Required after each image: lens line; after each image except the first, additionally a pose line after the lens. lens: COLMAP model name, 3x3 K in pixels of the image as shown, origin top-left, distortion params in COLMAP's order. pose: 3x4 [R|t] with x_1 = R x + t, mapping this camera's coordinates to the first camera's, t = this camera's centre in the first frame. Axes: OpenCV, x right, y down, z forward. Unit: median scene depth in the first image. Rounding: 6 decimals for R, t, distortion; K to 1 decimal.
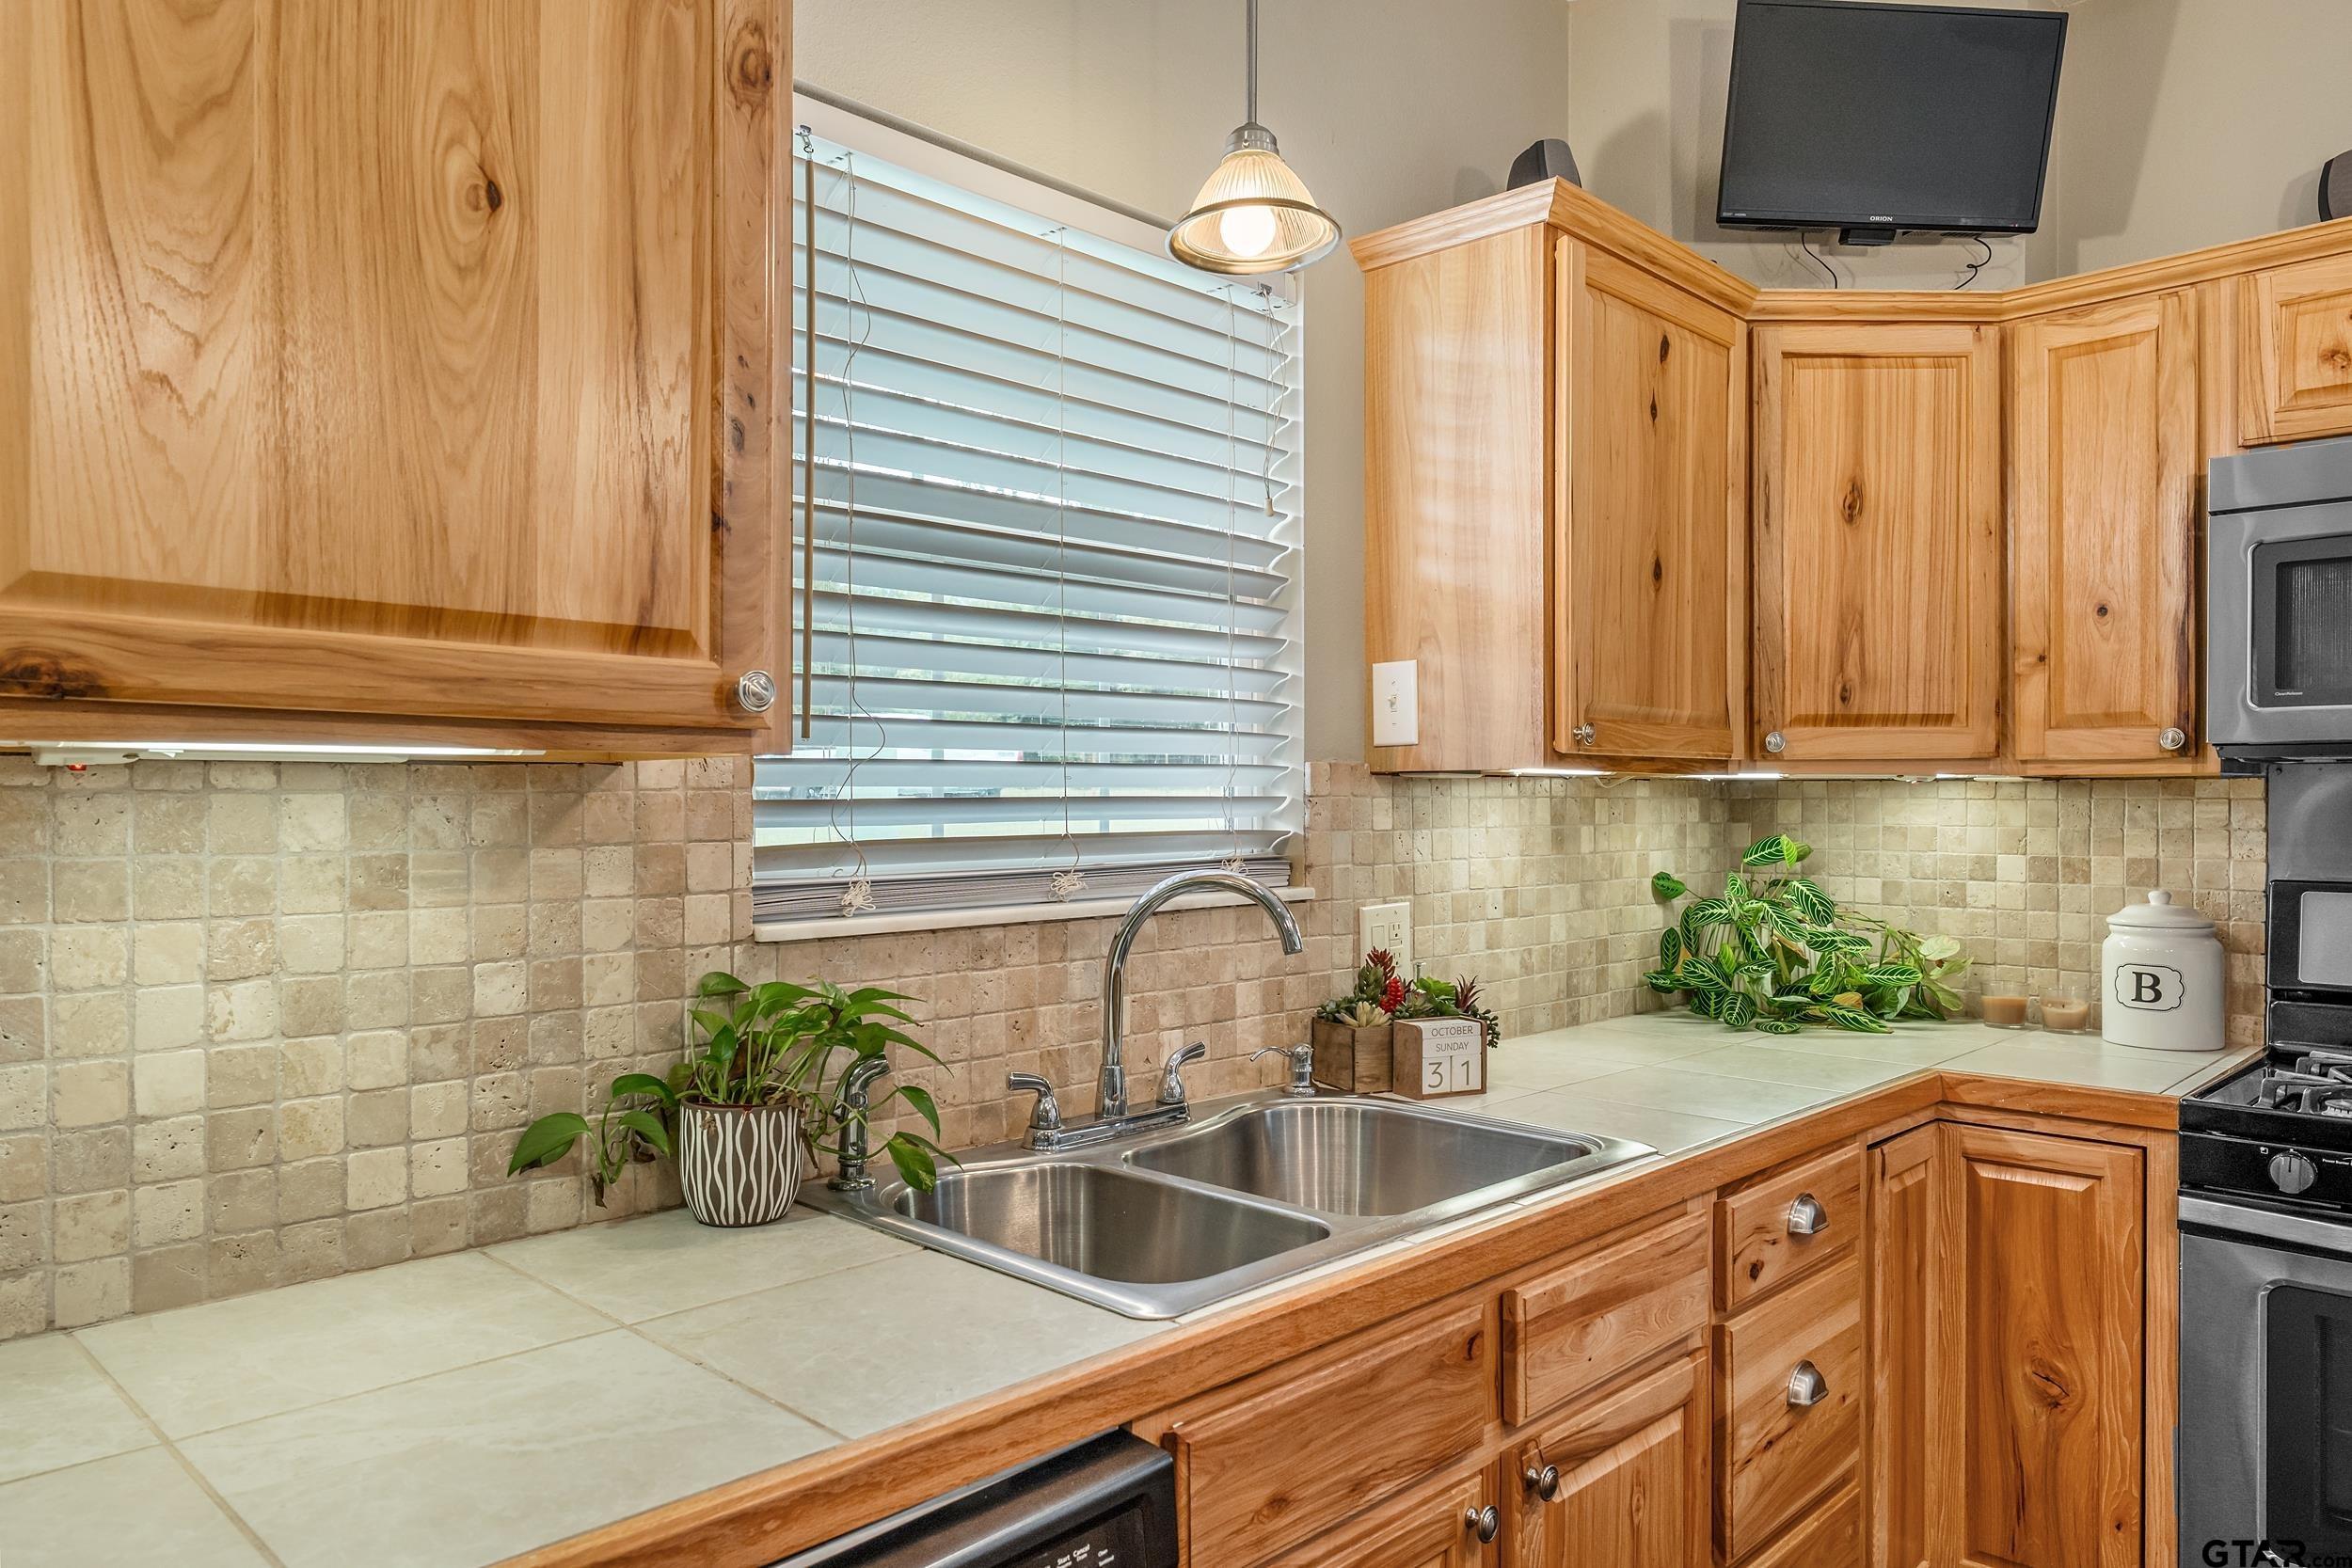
lens RADIAL K [[1548.3, 0, 1178.7], [0, 1548.3, 805.6], [0, 0, 1]] dist [0.005392, -0.000632]
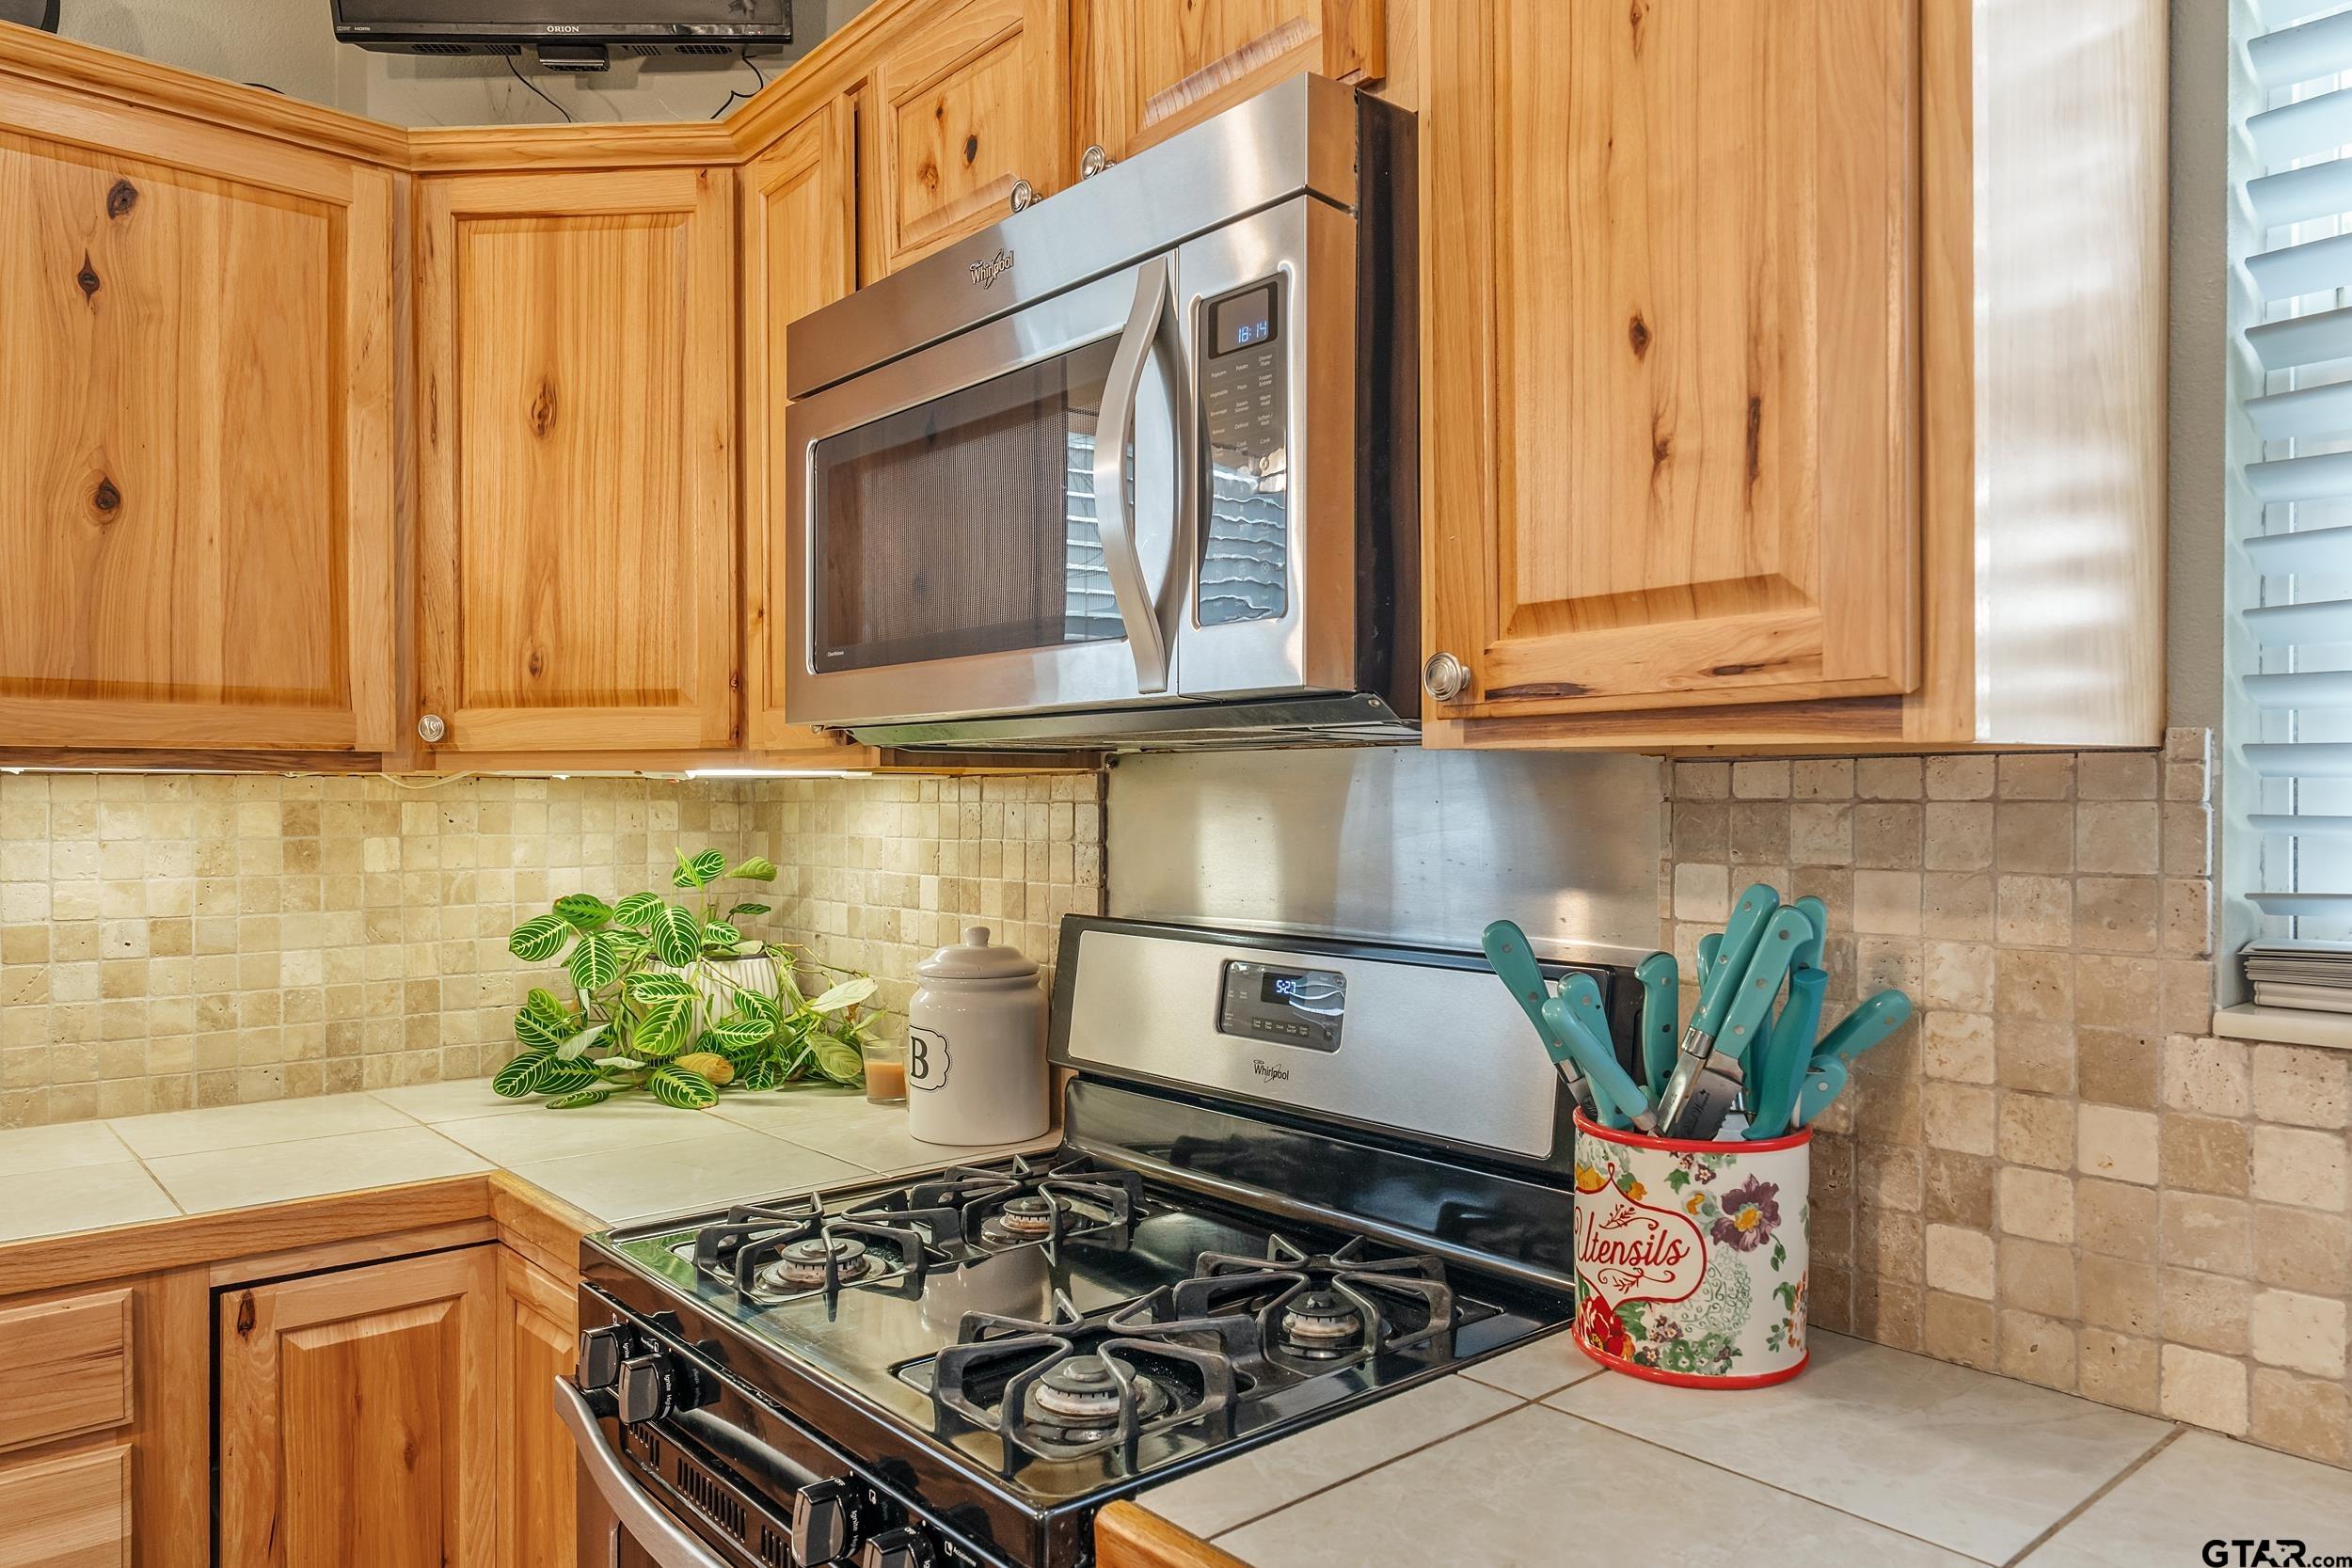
lens RADIAL K [[1566.6, 0, 1177.1], [0, 1566.6, 808.6], [0, 0, 1]] dist [0.003122, 0.002751]
pose [[0.996339, -0.000103, -0.085488, 0.806747], [0.000251, 0.999999, 0.001711, -0.002672], [0.085488, -0.001726, 0.996338, 0.266137]]
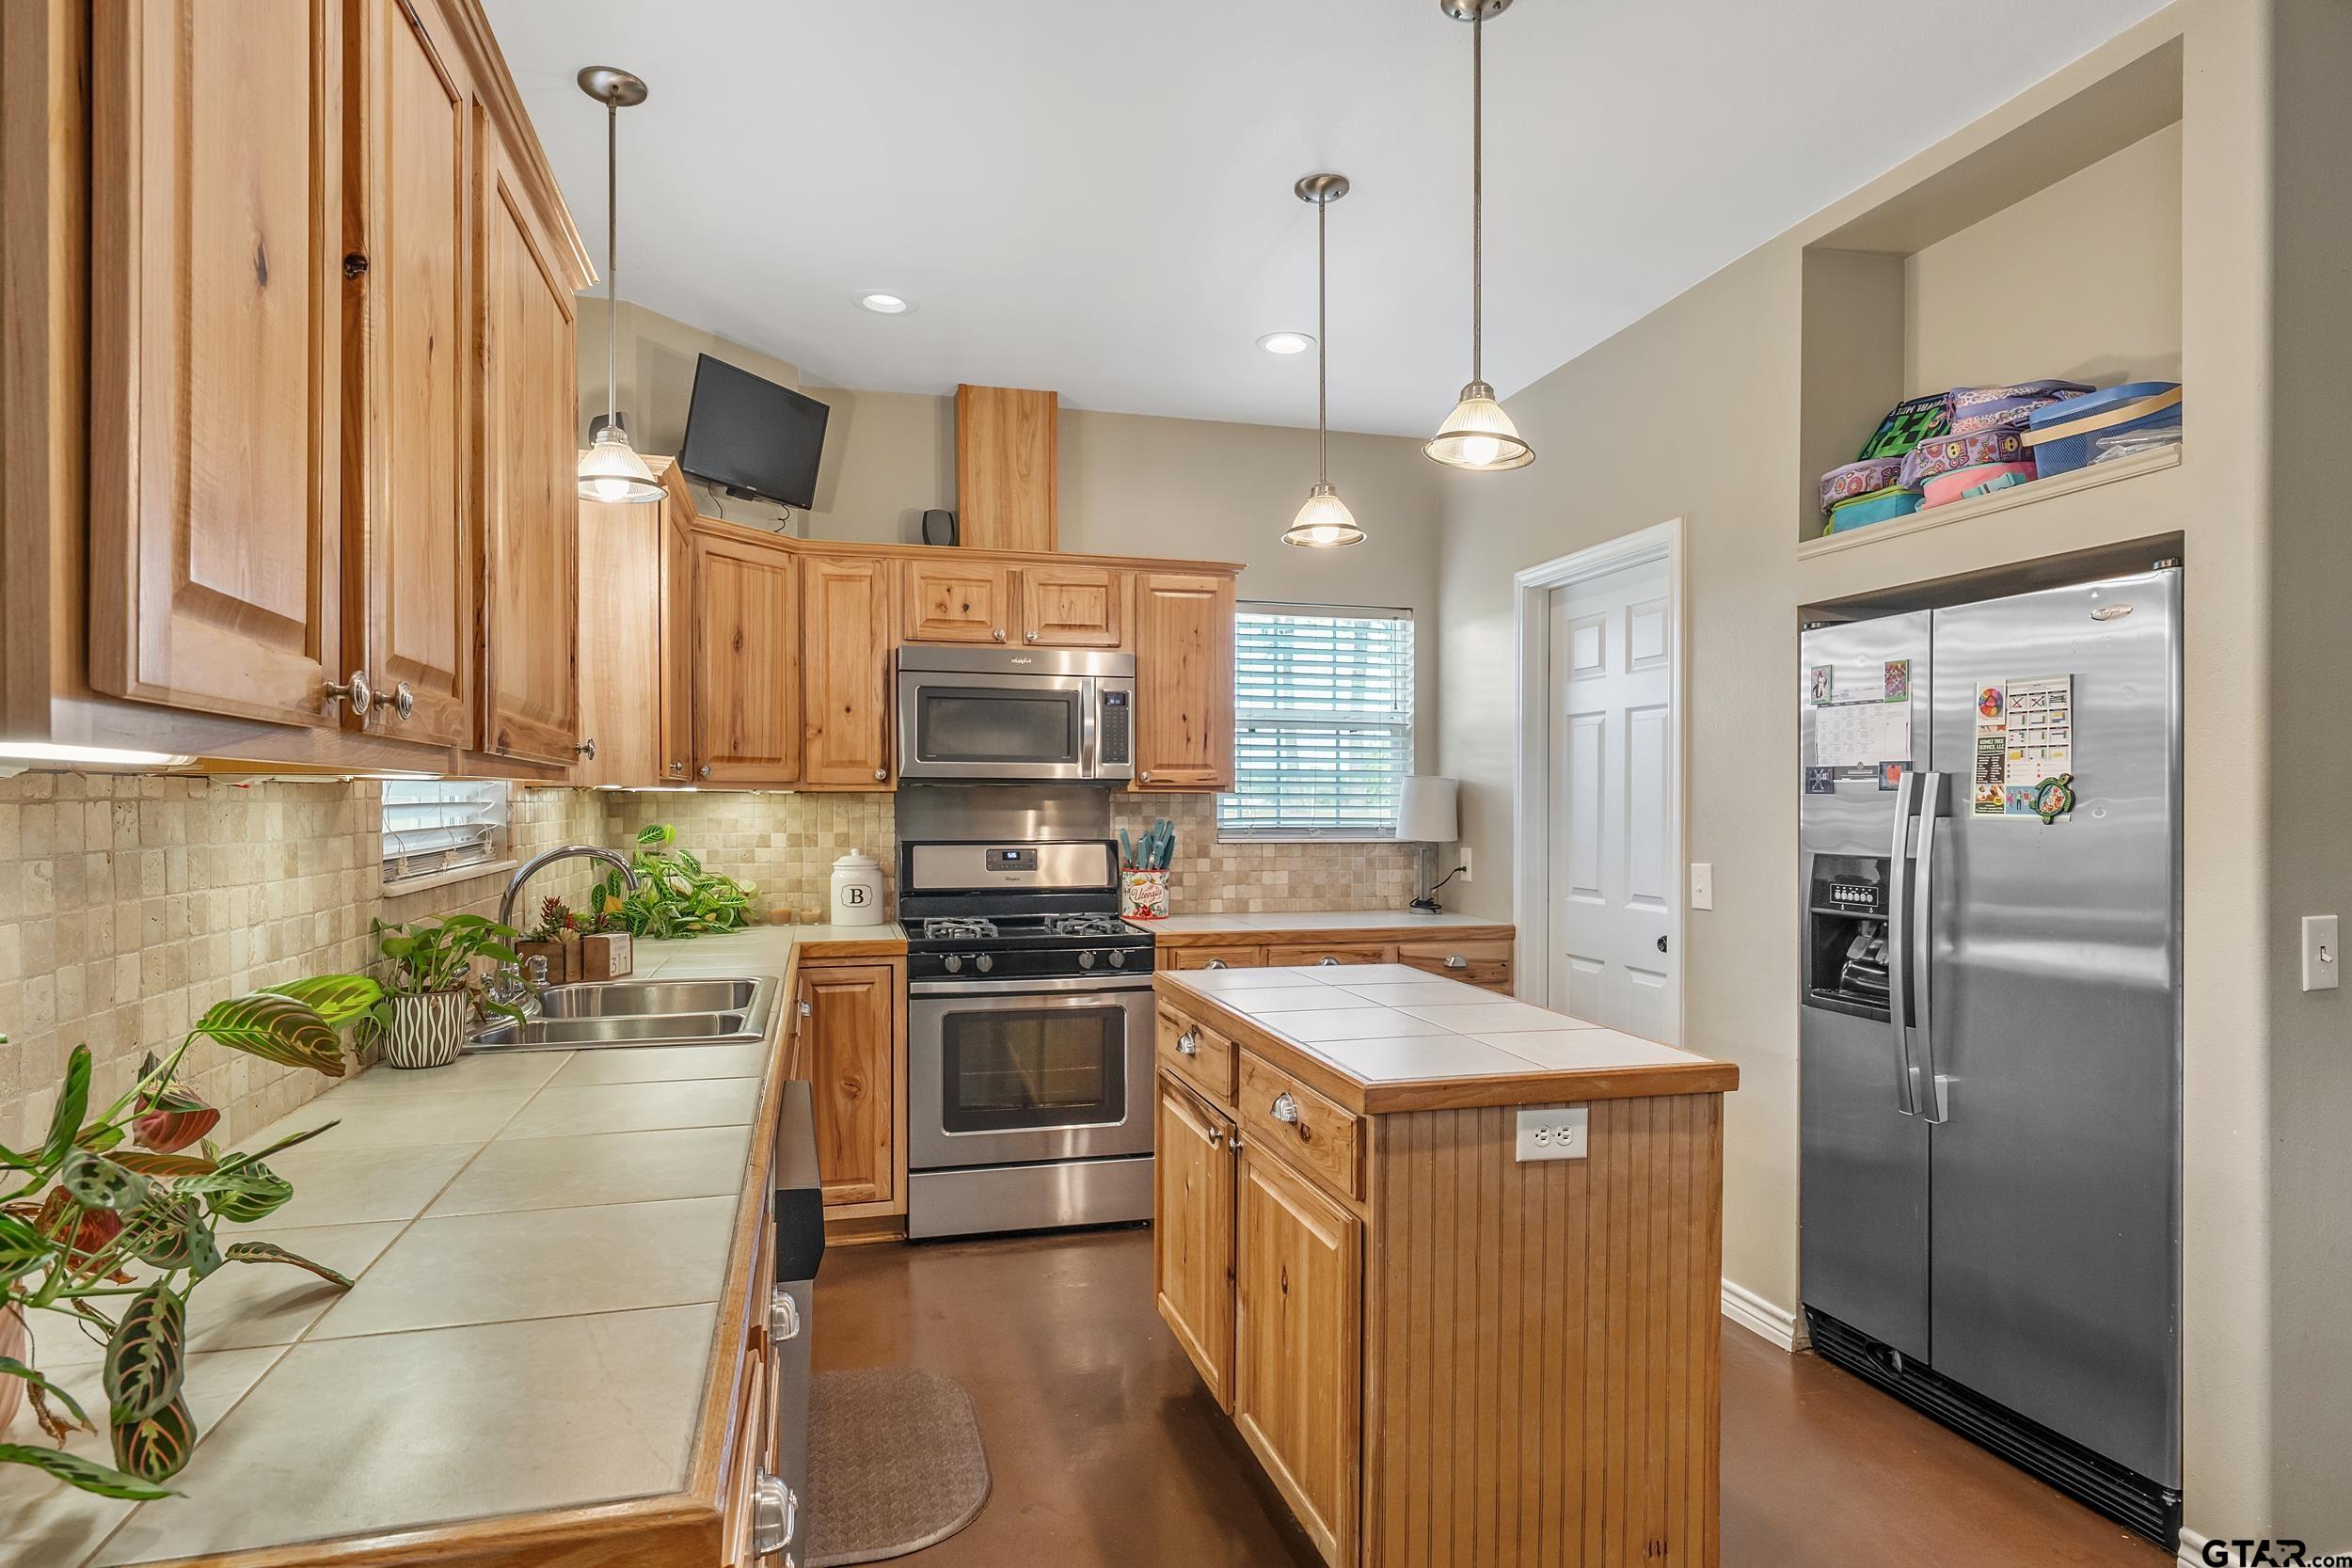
lens RADIAL K [[1287.5, 0, 1179.9], [0, 1287.5, 808.3], [0, 0, 1]] dist [0.004357, 0.000107]
pose [[0.503970, -0.004896, 0.863707, -0.610447], [0.003329, 0.999988, 0.003726, -0.002049], [-0.863715, 0.000997, 0.503980, -0.209186]]
